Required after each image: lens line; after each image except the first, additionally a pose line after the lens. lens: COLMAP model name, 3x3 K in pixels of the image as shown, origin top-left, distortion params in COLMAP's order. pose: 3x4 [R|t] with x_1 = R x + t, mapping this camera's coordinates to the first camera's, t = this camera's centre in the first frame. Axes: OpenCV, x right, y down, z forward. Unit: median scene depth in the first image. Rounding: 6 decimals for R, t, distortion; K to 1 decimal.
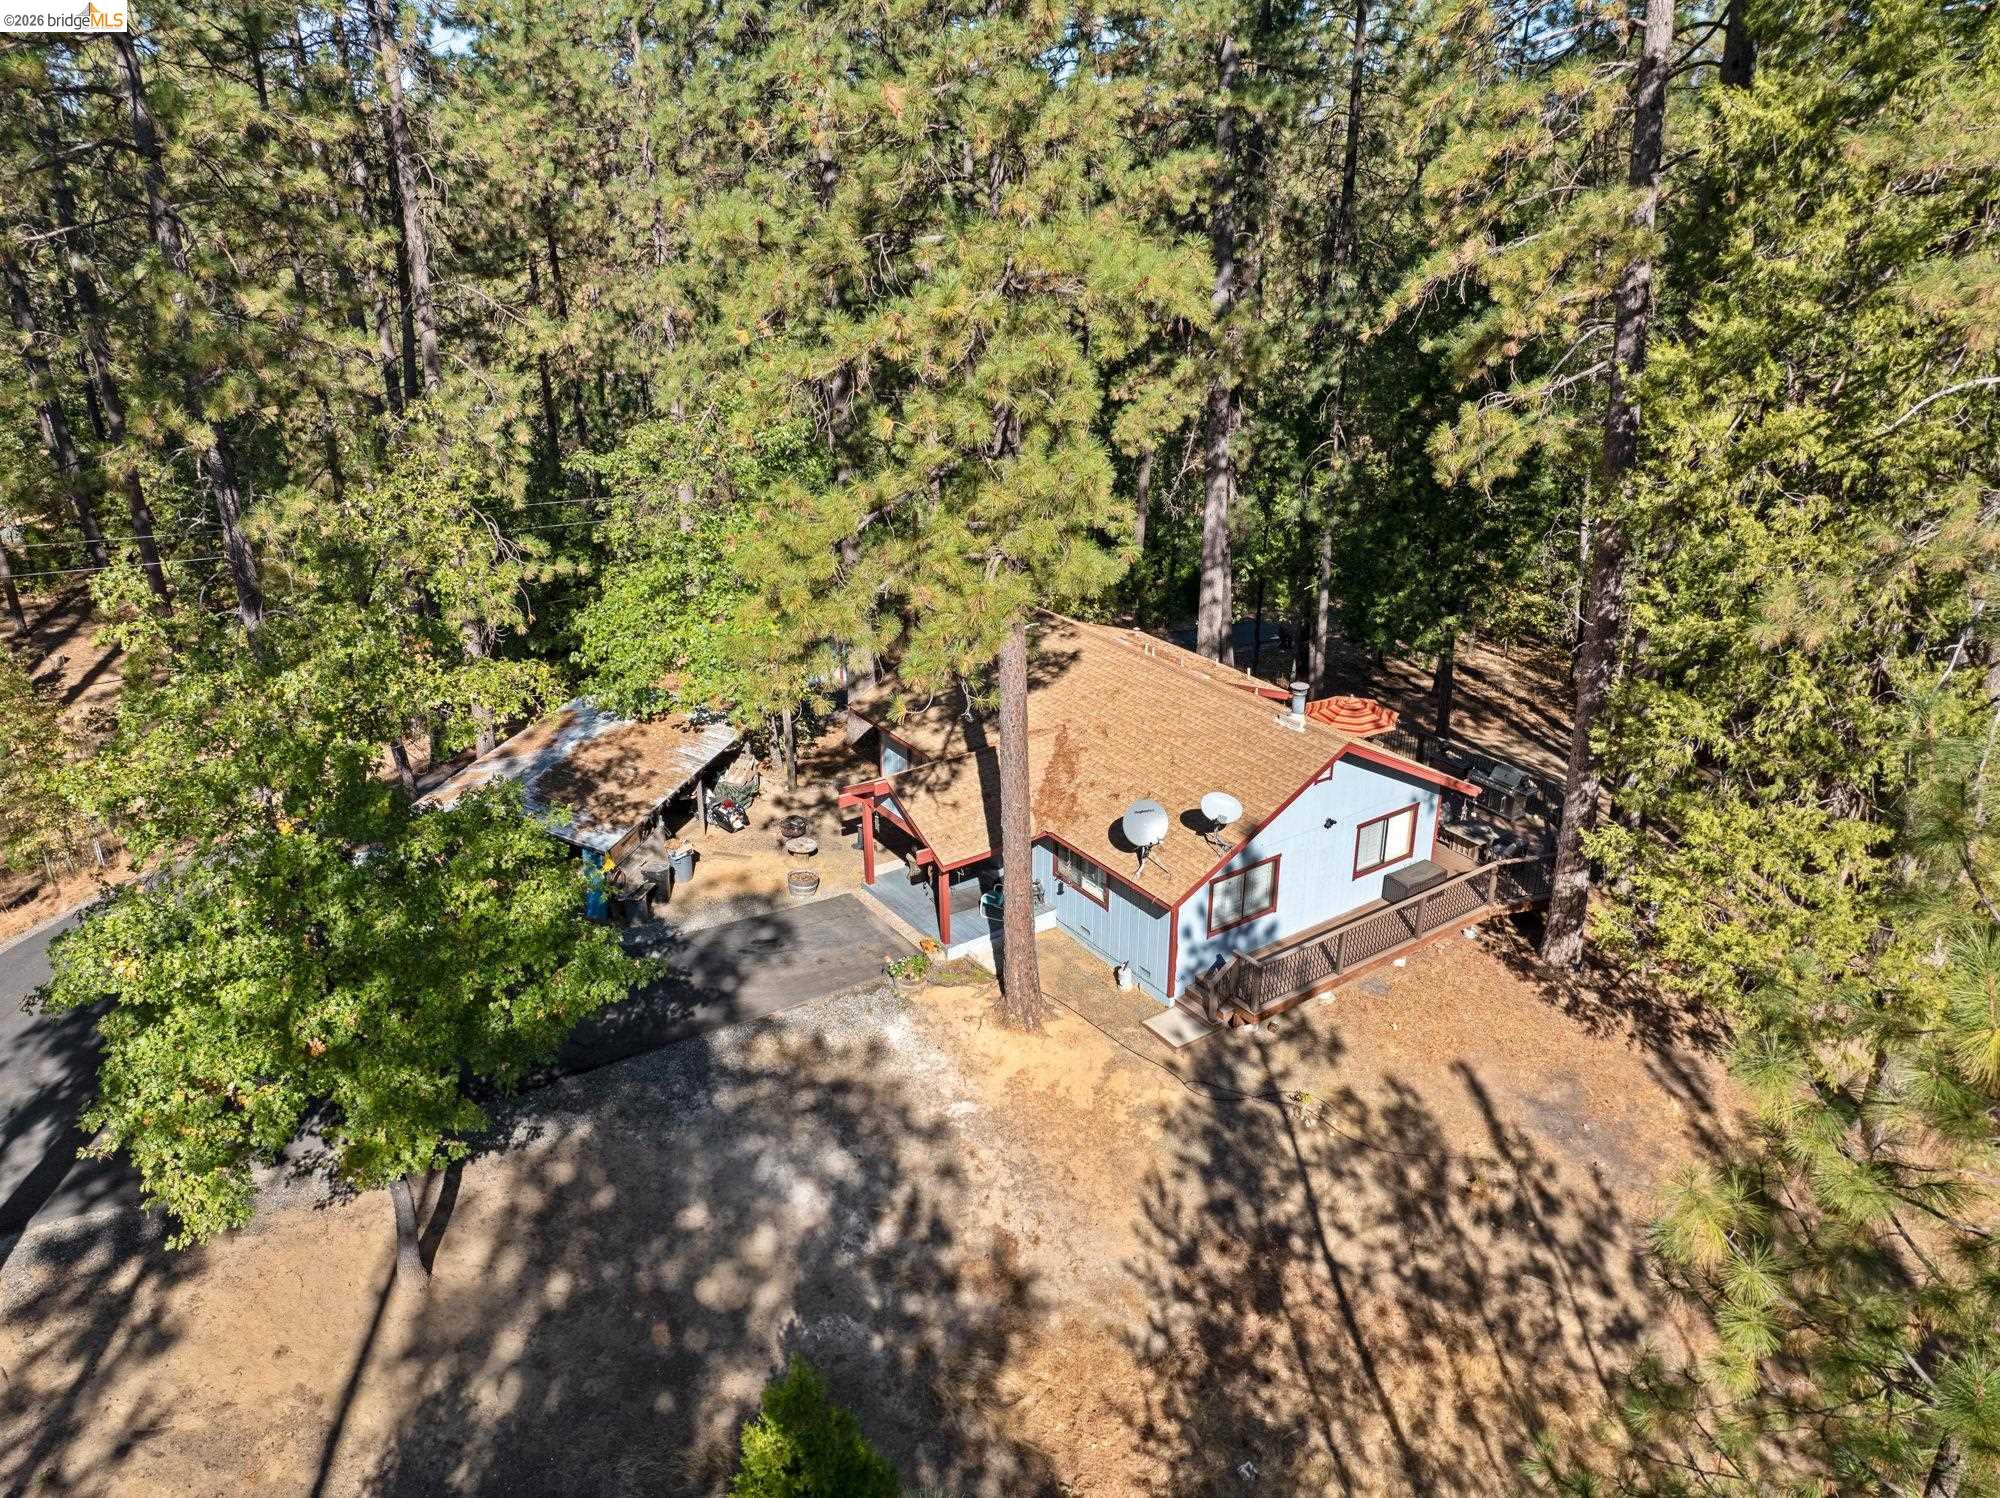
lens RADIAL K [[1537.7, 0, 1000.0], [0, 1537.7, 749.0], [0, 0, 1]] dist [-0.015252, -0.010988]
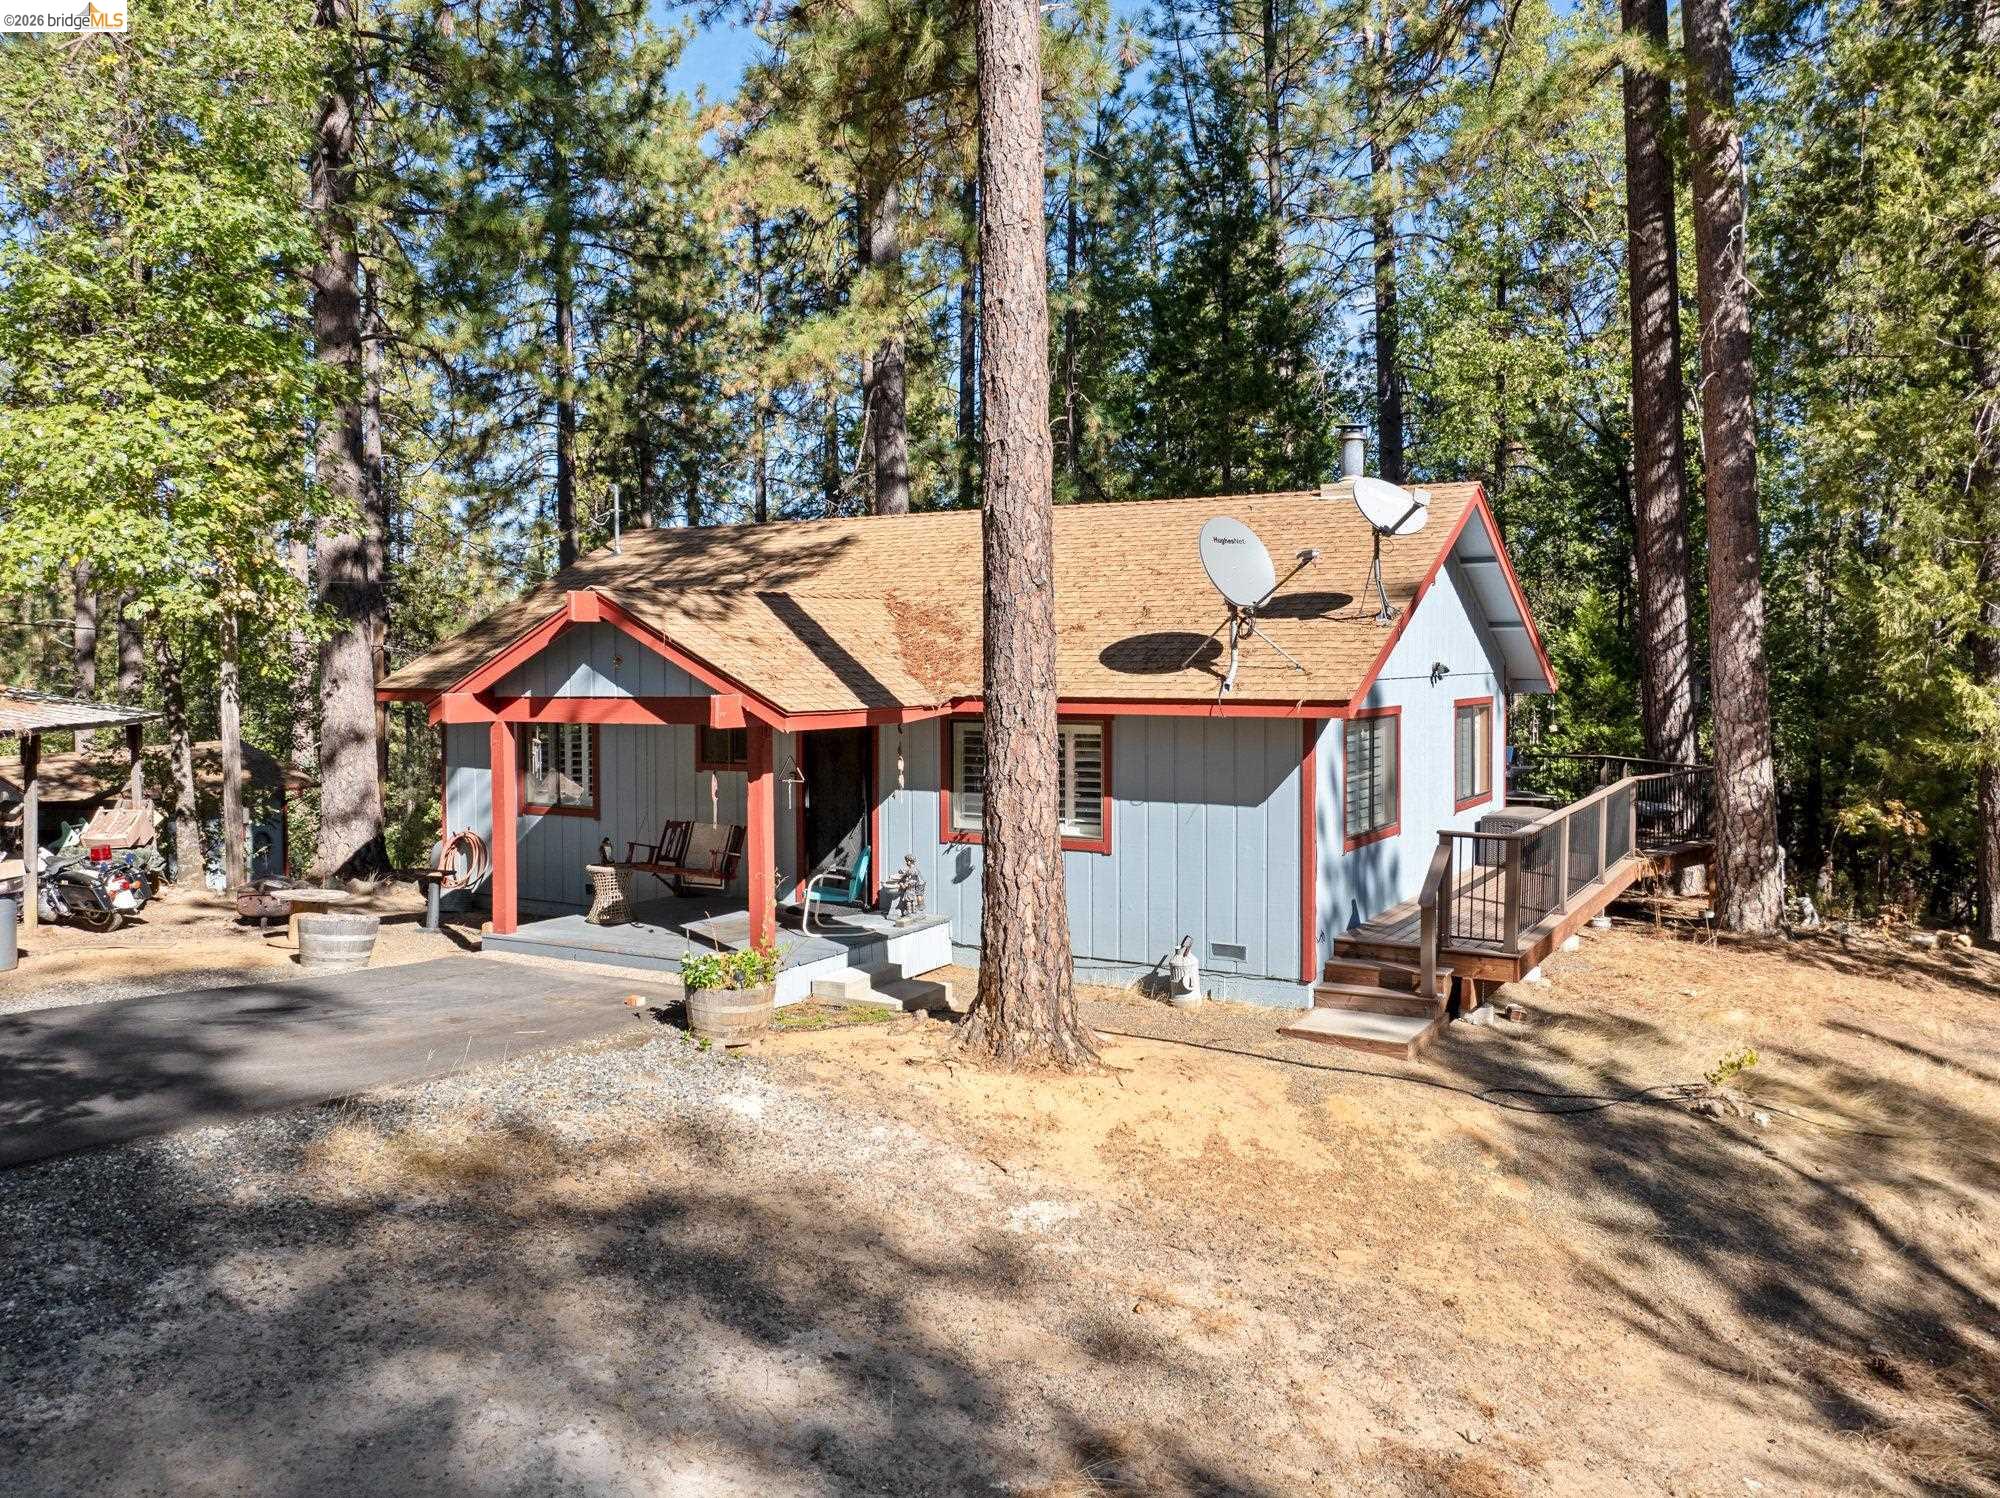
lens RADIAL K [[1537.7, 0, 1000.0], [0, 1537.7, 749.0], [0, 0, 1]] dist [-0.015252, -0.010988]
pose [[0.879769, 0.017299, 0.475086, -0.189119], [0.188204, 0.905019, -0.381471, 0.264129], [-0.436561, 0.425019, 0.792952, 0.680288]]
